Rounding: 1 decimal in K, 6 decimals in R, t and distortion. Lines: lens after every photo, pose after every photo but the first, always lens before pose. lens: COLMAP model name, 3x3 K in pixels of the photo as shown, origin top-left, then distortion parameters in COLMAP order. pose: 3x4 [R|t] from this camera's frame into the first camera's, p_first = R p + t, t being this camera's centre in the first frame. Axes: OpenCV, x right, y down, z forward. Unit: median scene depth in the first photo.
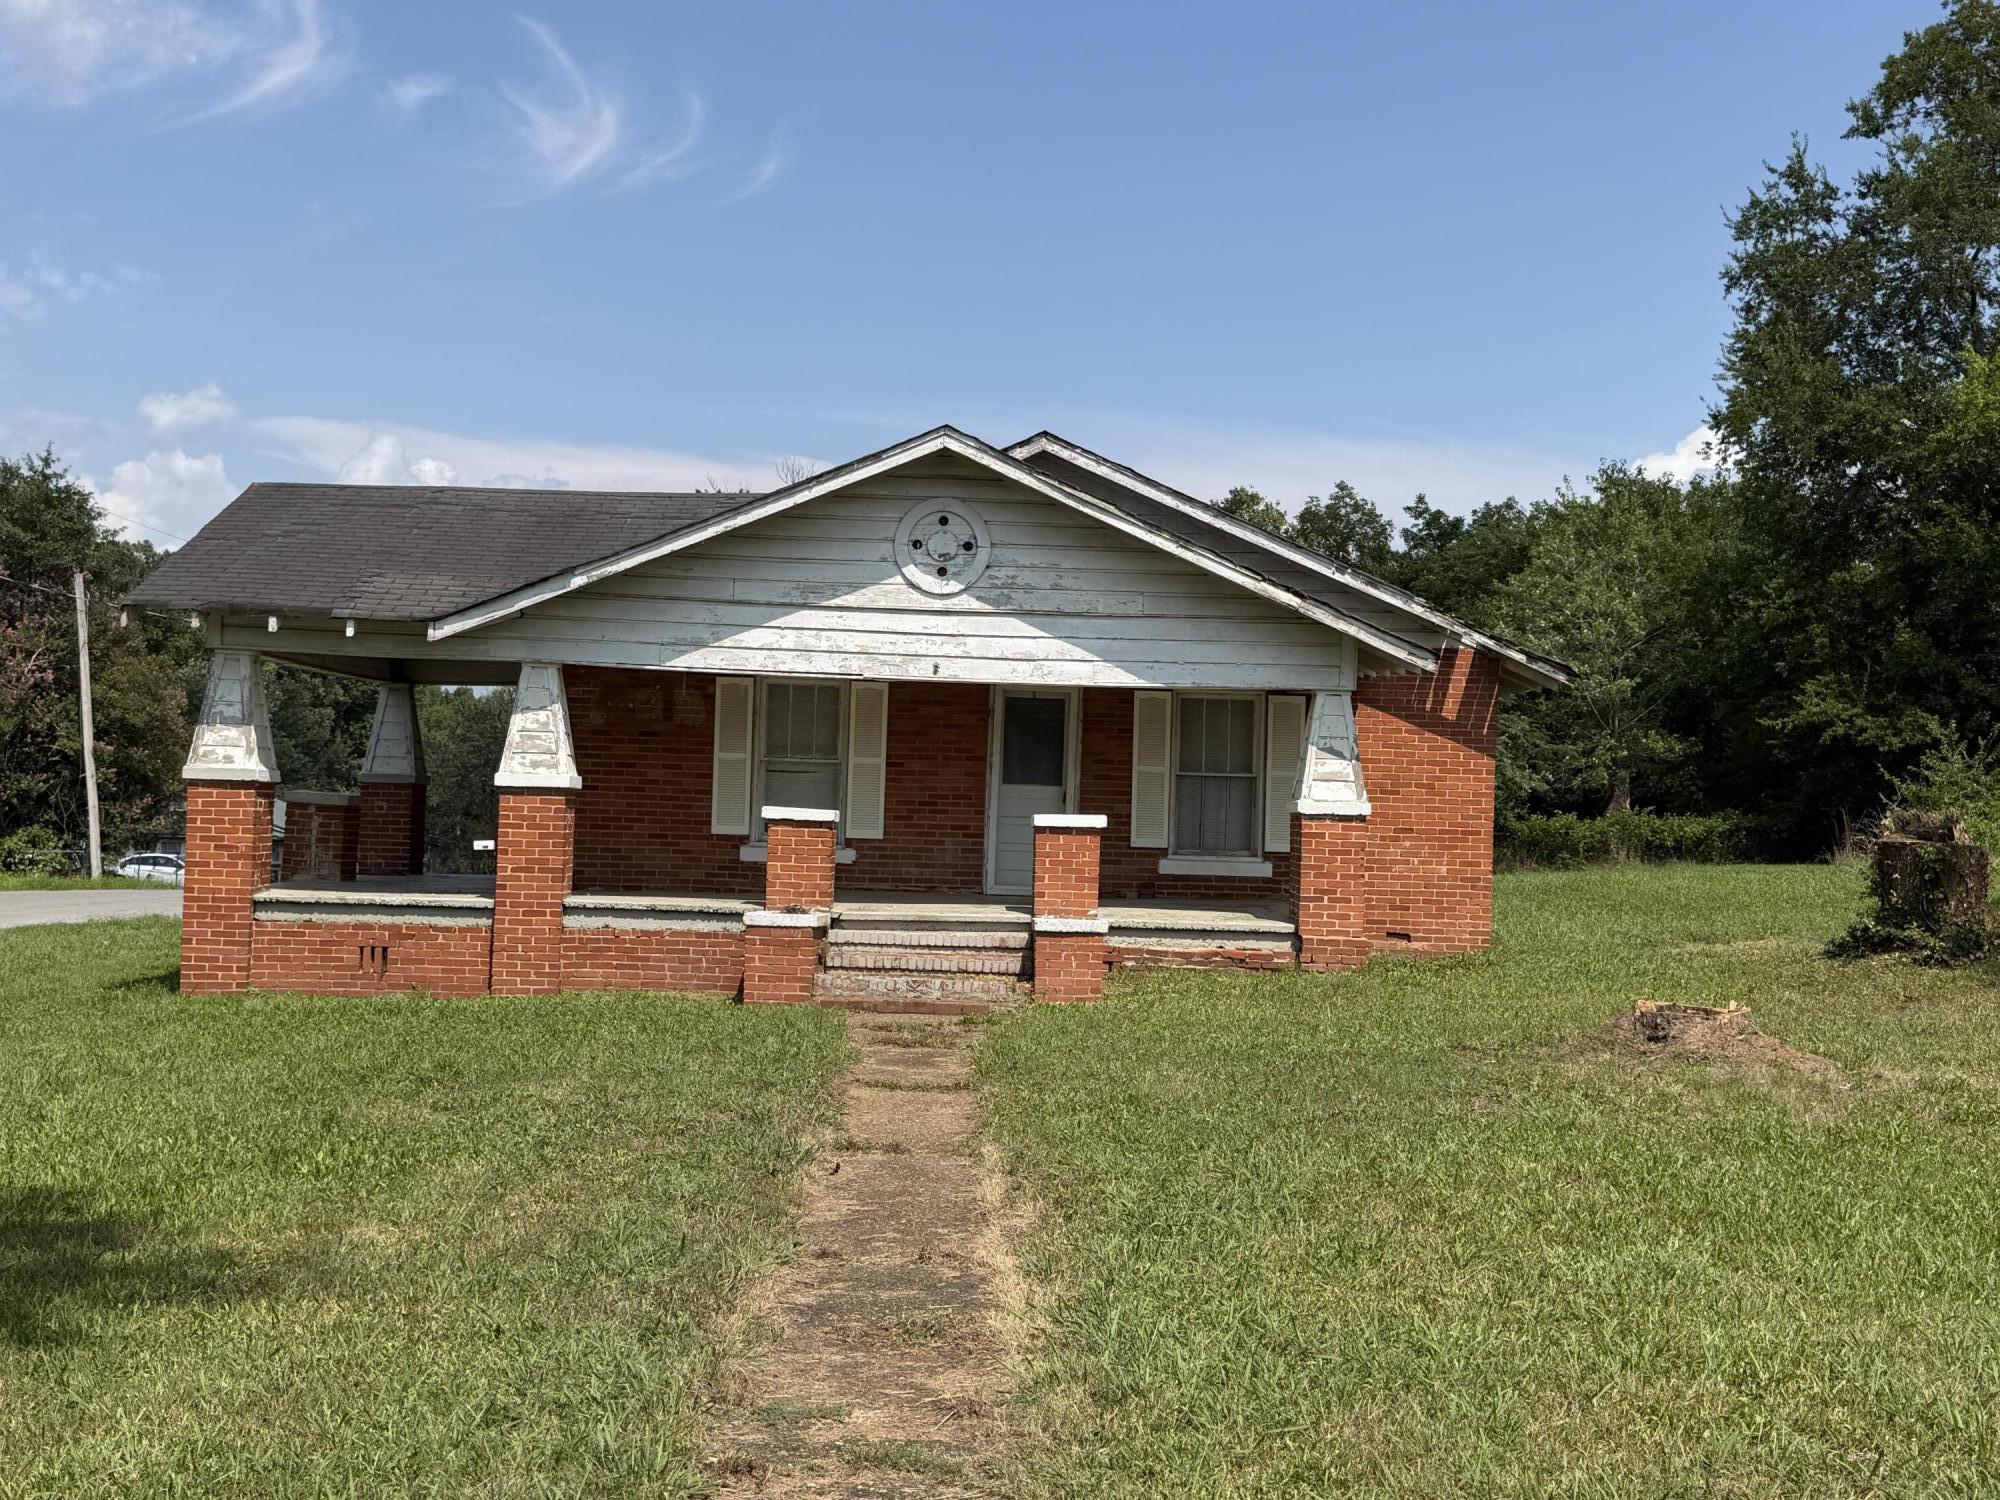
lens RADIAL K [[2302.0, 0, 1000.0], [0, 2302.0, 750.0], [0, 0, 1]] dist [0.199913, -0.469556]
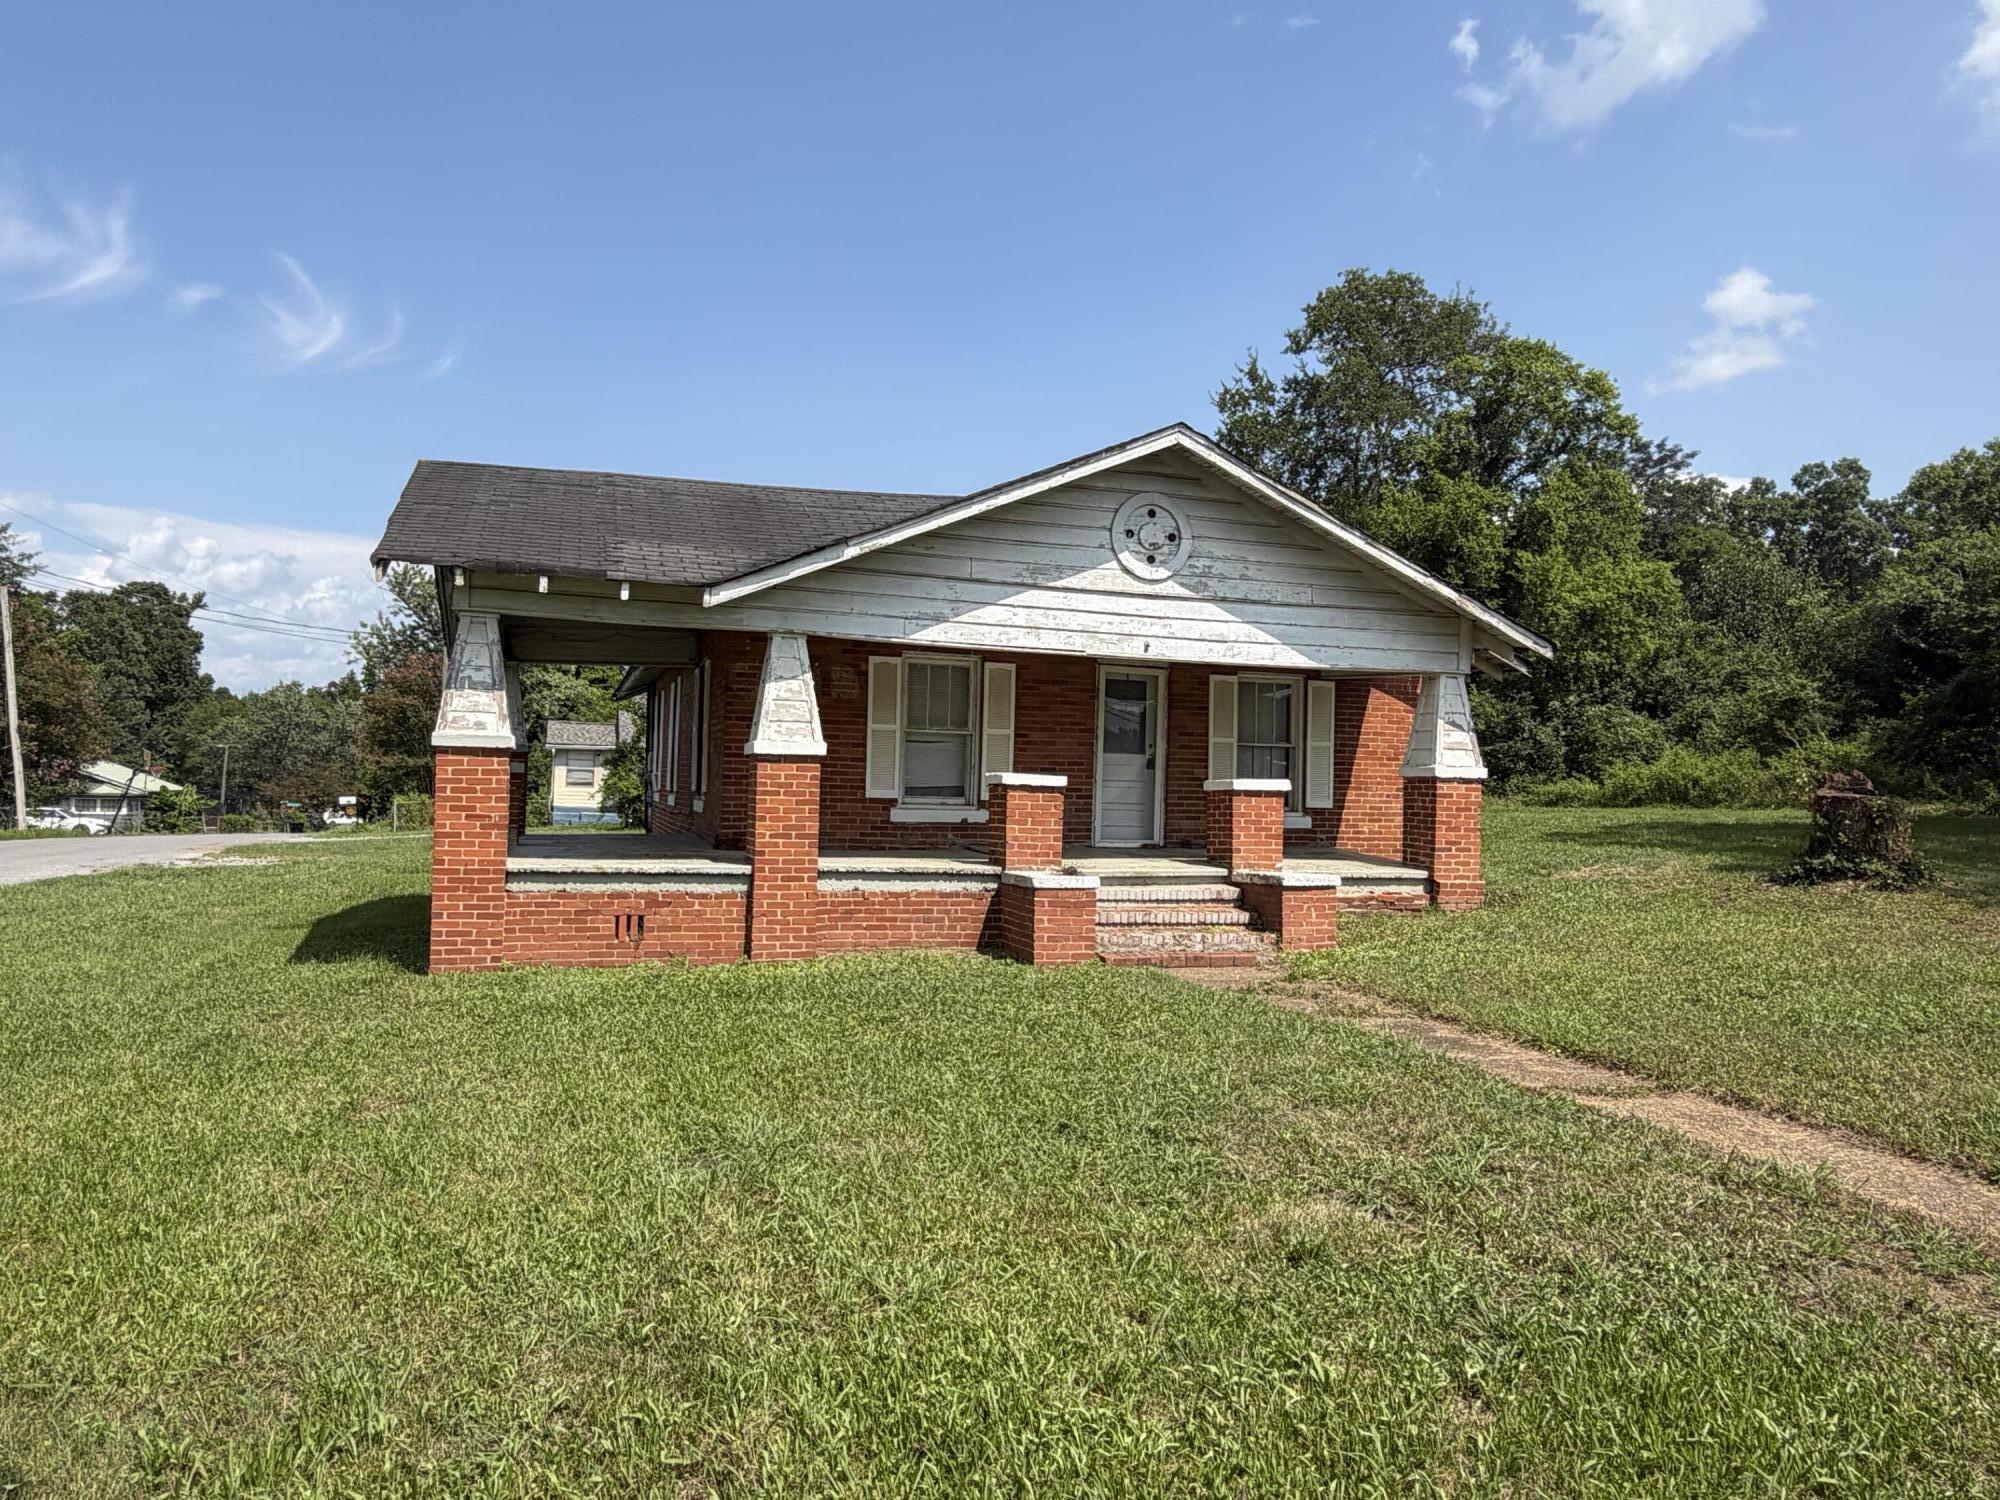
lens RADIAL K [[1385.1, 0, 992.3], [0, 1385.1, 757.3], [0, 0, 1]] dist [-0.002159, 0.001192]
pose [[0.956332, -0.000895, 0.292280, -0.292773], [-0.003796, 0.999873, 0.015480, 0.007296], [-0.292257, -0.015914, 0.956207, 0.390568]]
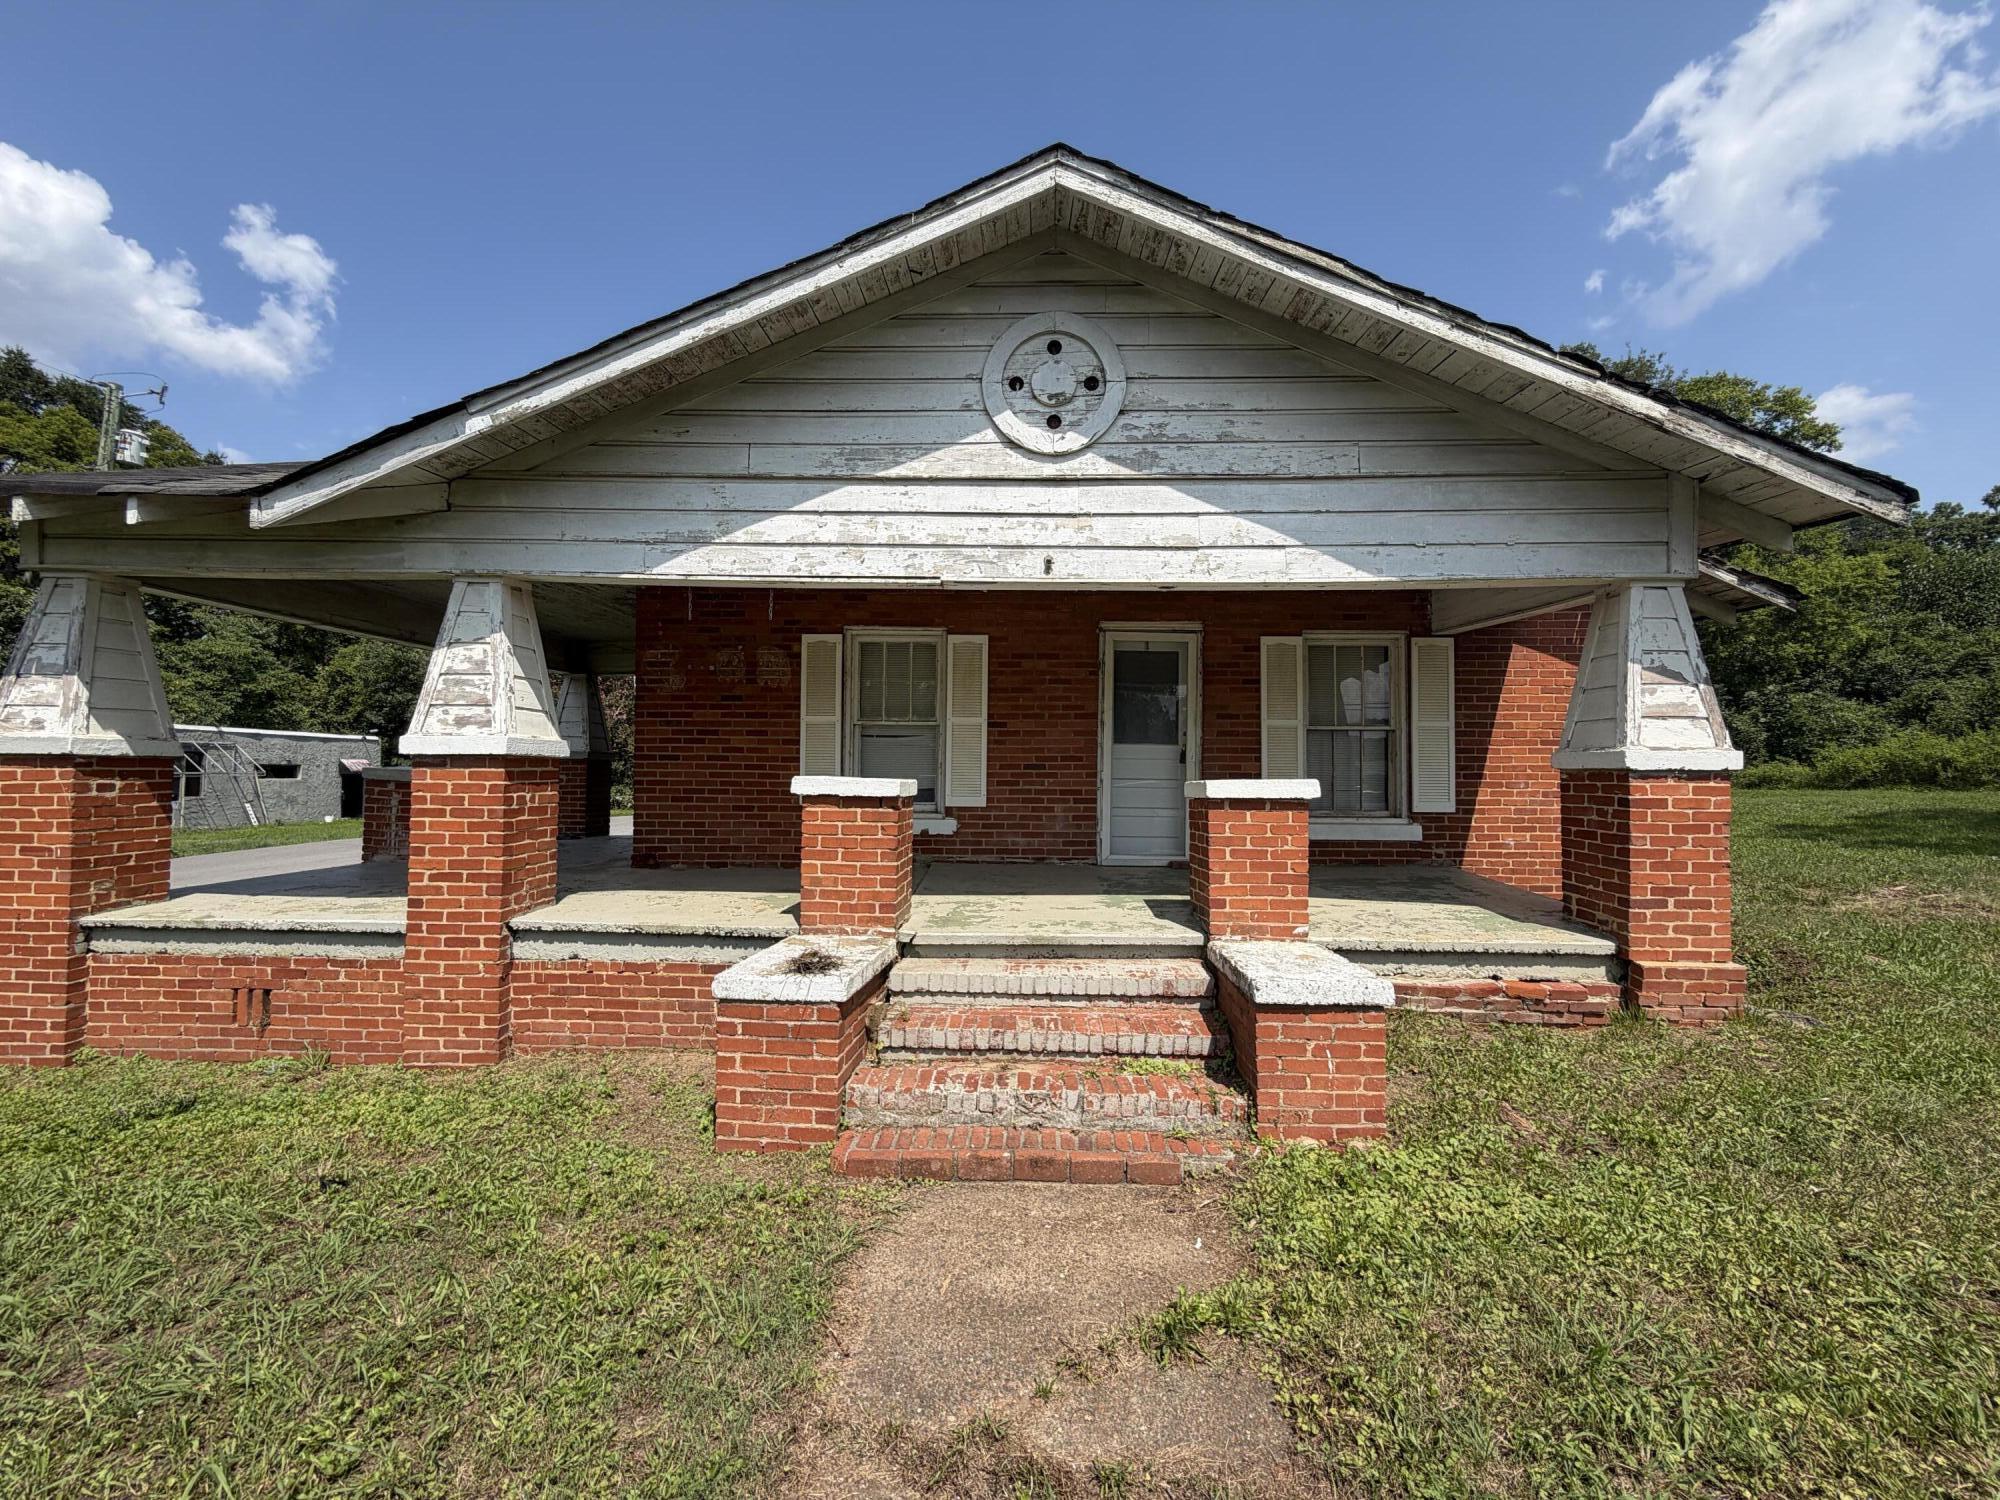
lens RADIAL K [[796.6, 0, 1007.0], [0, 796.6, 749.4], [0, 0, 1]] dist [0.001172, -0.000308]
pose [[0.998508, -0.022999, -0.049524, -0.029651], [0.023095, 0.999732, 0.001374, 0.017681], [0.049479, -0.002516, 0.998772, 0.771765]]
